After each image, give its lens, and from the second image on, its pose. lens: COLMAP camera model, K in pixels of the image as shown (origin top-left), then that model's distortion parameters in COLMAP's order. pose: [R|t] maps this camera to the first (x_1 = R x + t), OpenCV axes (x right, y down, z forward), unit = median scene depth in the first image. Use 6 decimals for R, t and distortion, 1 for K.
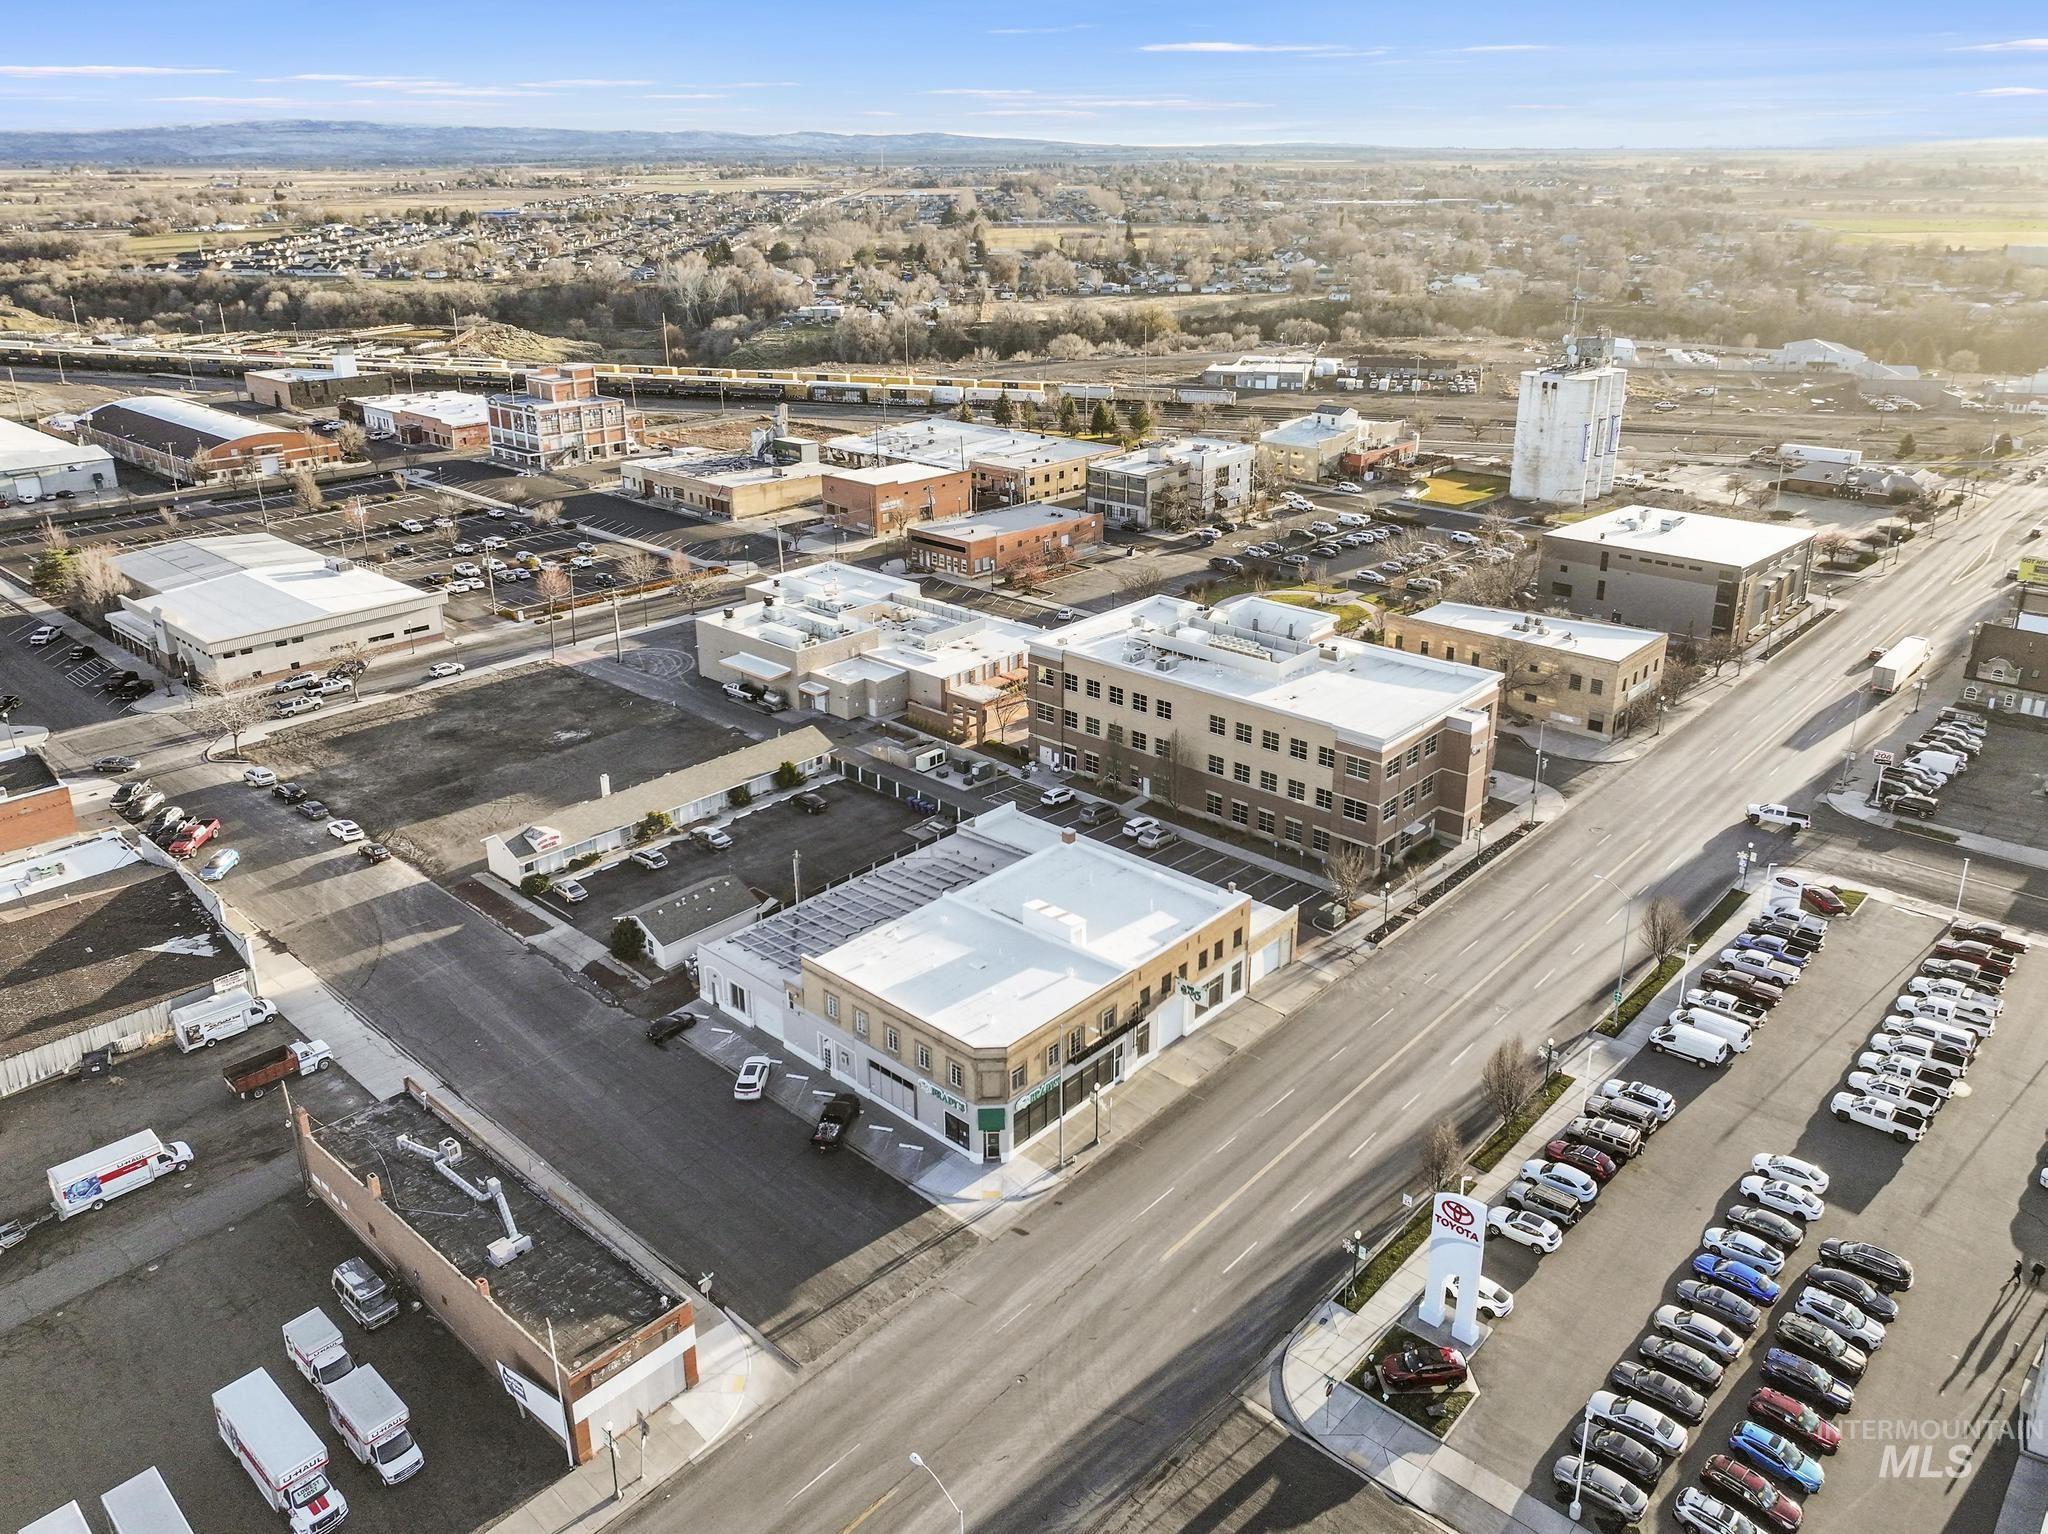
lens RADIAL K [[1514.4, 0, 956.4], [0, 1514.4, 665.3], [0, 0, 1]] dist [0.013034, 0.000583]
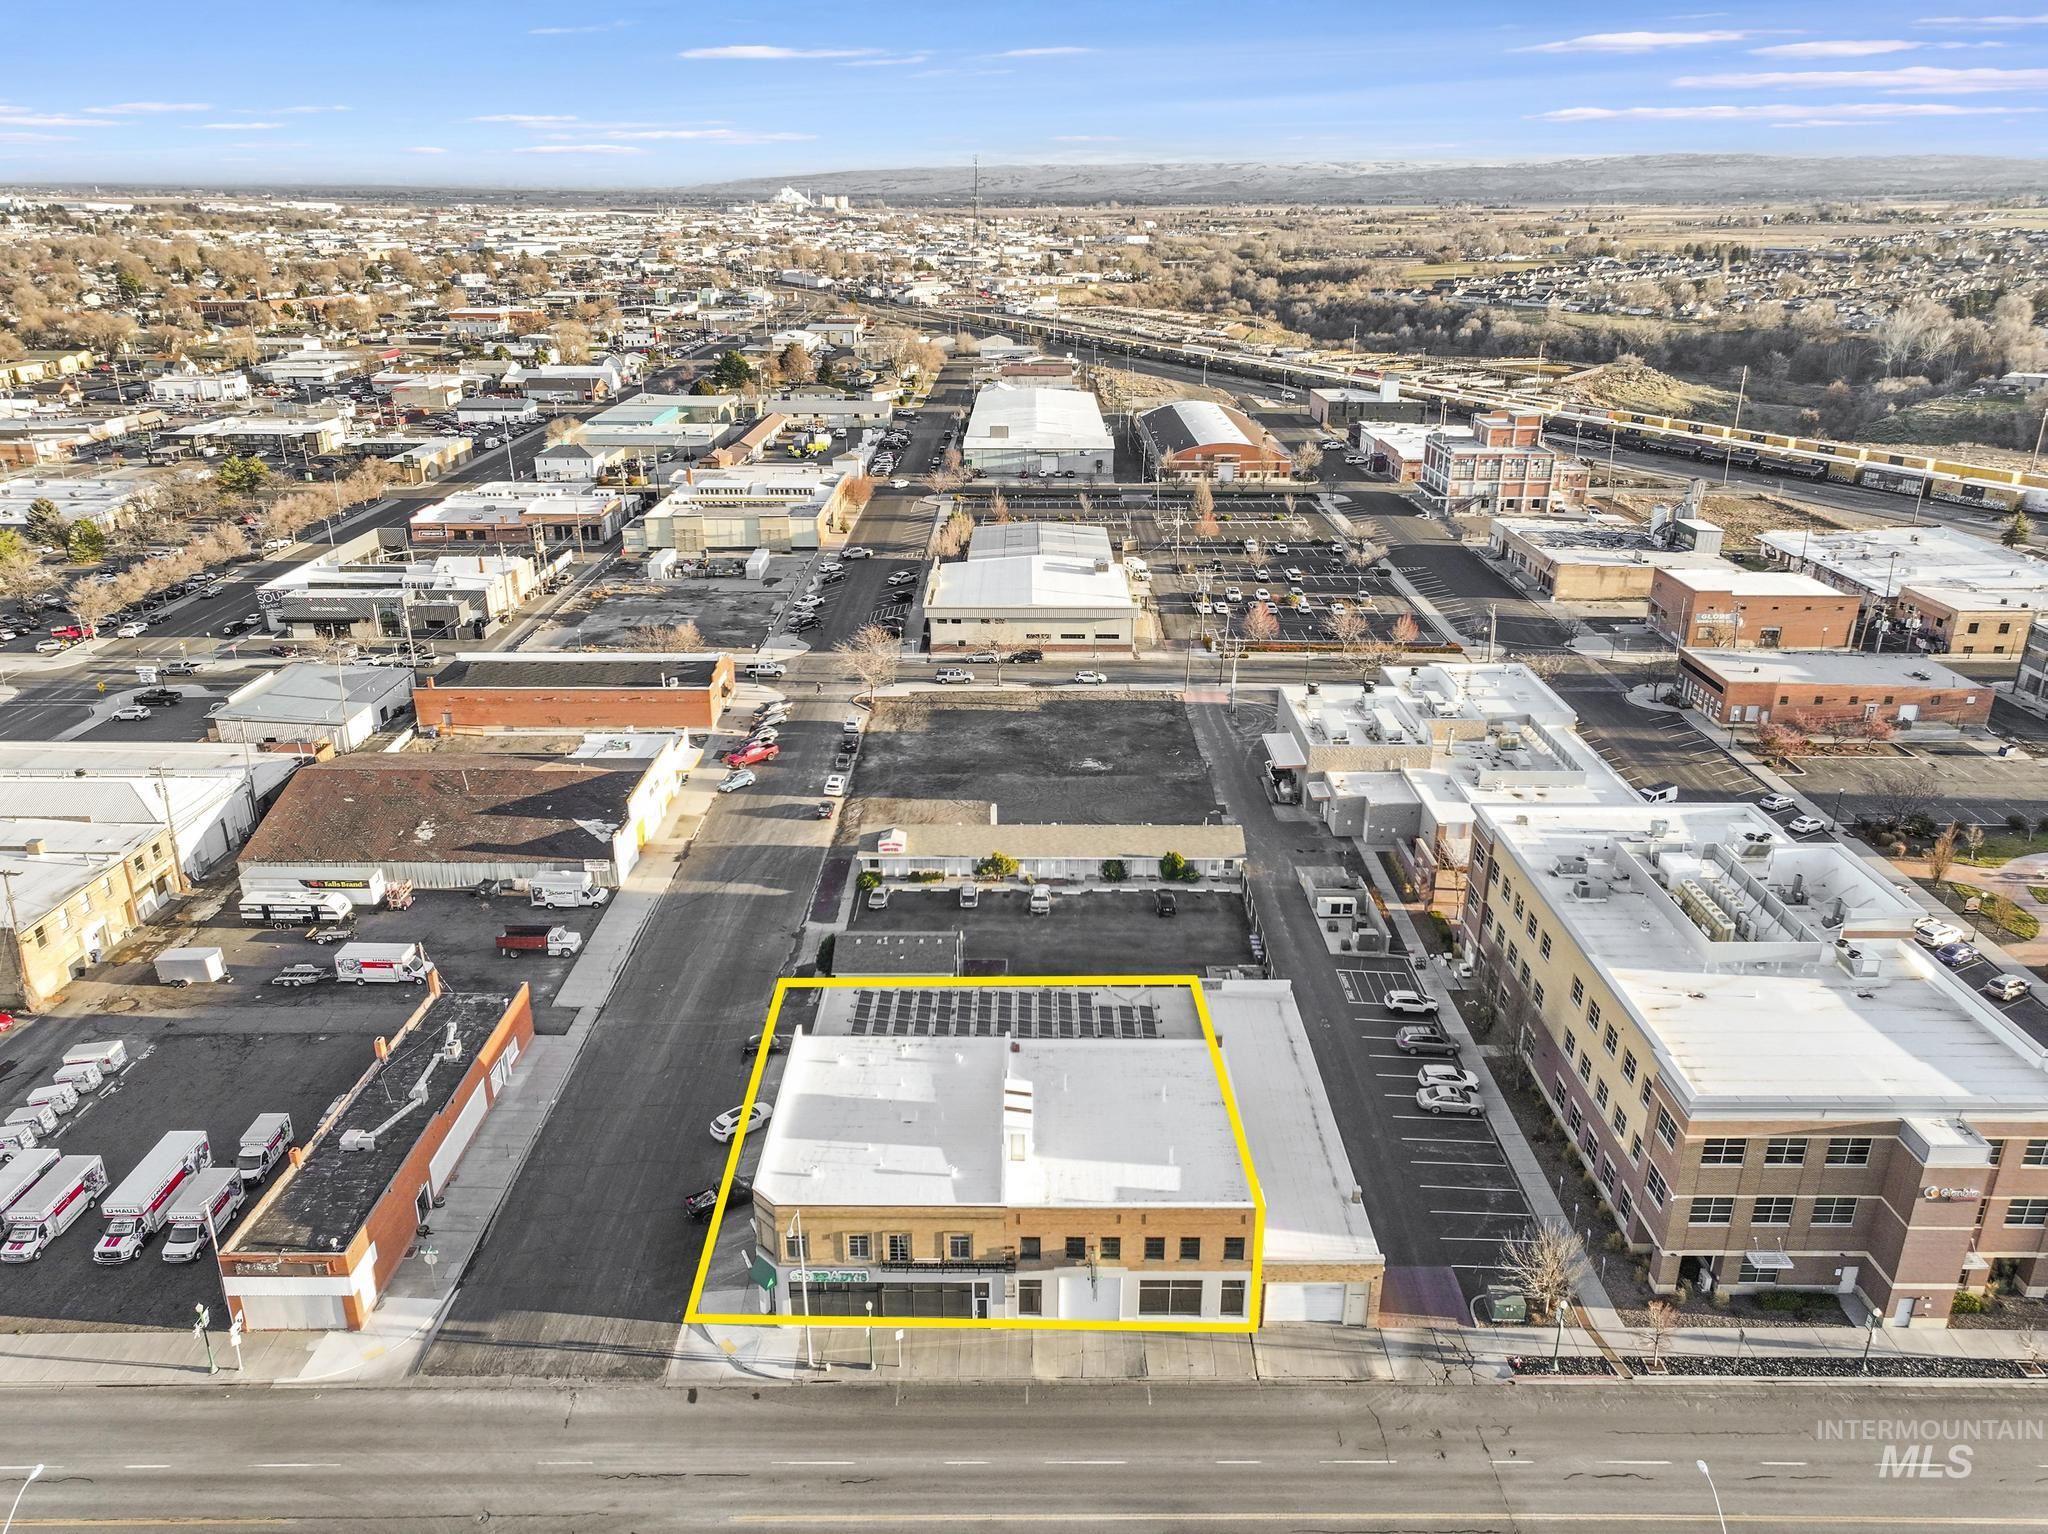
lens RADIAL K [[1406.6, 0, 968.9], [0, 1406.6, 765.7], [0, 0, 1]] dist [0.008022, 0.004213]
pose [[0.678913, 0.276868, -0.680015, 0.301980], [-0.233076, 0.959541, 0.157978, -0.075861], [0.696242, 0.051242, 0.715976, 0.243062]]
